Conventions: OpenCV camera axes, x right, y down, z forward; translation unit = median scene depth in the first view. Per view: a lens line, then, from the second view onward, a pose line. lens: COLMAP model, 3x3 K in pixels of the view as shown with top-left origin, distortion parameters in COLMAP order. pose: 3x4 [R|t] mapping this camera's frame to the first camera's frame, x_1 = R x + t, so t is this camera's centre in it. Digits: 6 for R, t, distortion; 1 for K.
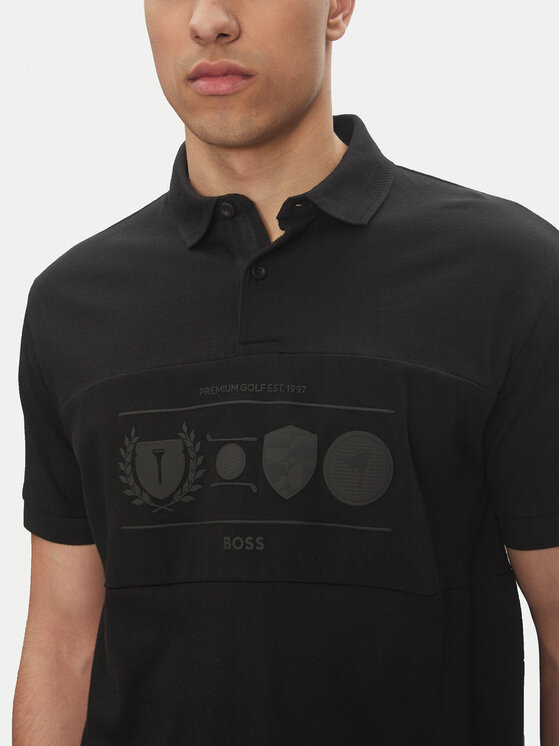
lens RADIAL K [[1074.9, 0, 280.0], [0, 1074.9, 373.0], [0, 0, 1]] dist [-0.146335, -0.050329]
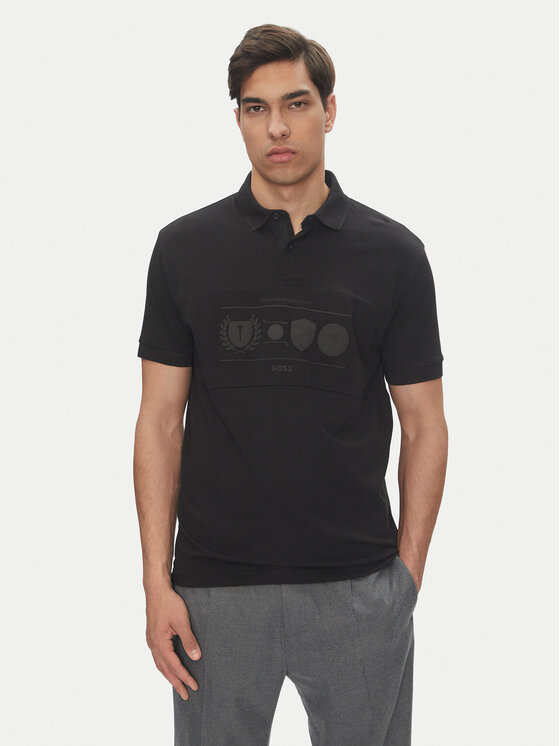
lens RADIAL K [[1074.9, 0, 280.0], [0, 1074.9, 373.0], [0, 0, 1]] dist [-0.146335, -0.050329]
pose [[0.979206, 0.059274, 0.194014, -0.453777], [-0.078450, 0.992599, 0.092693, -0.041562], [-0.187084, -0.105986, 0.976610, -1.168488]]
